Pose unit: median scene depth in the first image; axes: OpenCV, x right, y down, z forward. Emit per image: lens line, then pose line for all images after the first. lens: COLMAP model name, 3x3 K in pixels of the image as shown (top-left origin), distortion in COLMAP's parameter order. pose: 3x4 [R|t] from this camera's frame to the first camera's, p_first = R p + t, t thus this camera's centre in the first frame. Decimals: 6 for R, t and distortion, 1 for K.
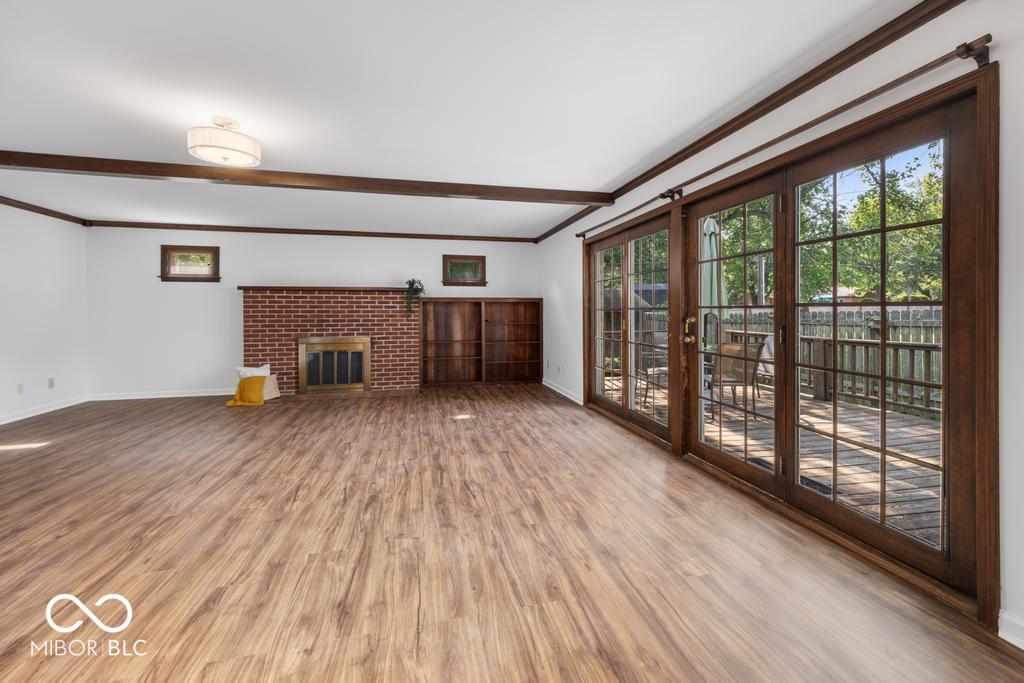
lens RADIAL K [[412.5, 0, 516.9], [0, 412.5, 322.4], [0, 0, 1]] dist [0.001313, 0.000623]
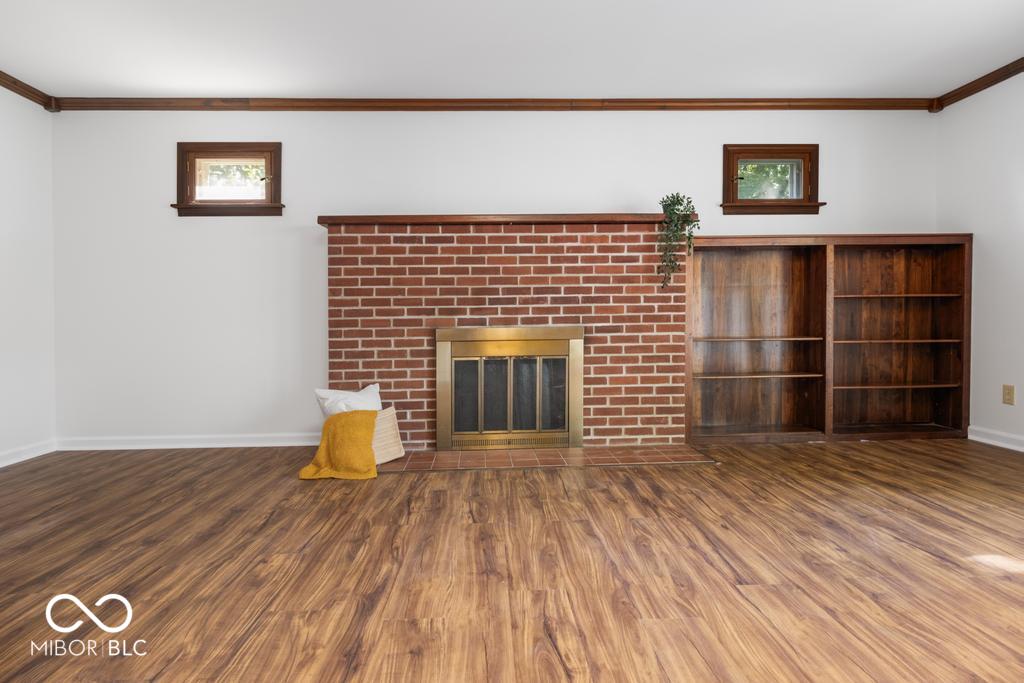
lens RADIAL K [[548.8, 0, 512.7], [0, 548.8, 330.0], [0, 0, 1]] dist [0.000341, -0.000985]
pose [[0.980270, -0.007519, -0.197520, -0.328465], [0.006145, 0.999952, -0.007568, 0.045380], [0.197568, 0.006205, 0.980270, 0.422485]]
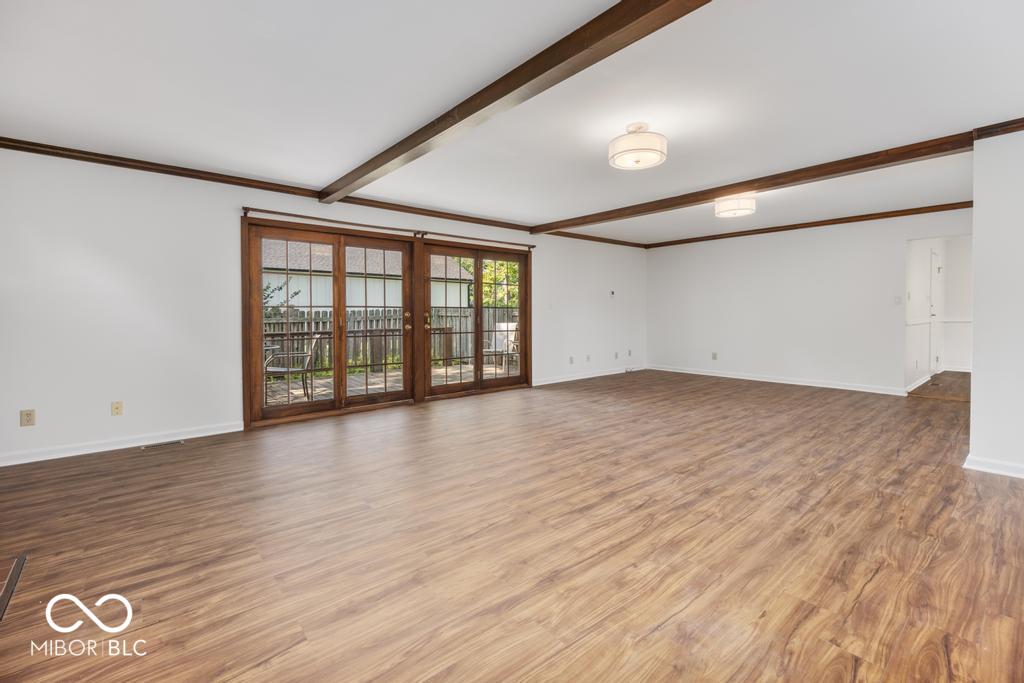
lens RADIAL K [[453.6, 0, 512.6], [0, 453.6, 321.1], [0, 0, 1]] dist [0.010501, -0.000391]
pose [[-0.445520, -0.010632, 0.895209, -0.724964], [0.026214, 0.999346, 0.024915, -0.008220], [-0.894888, 0.034567, -0.444950, 0.808329]]
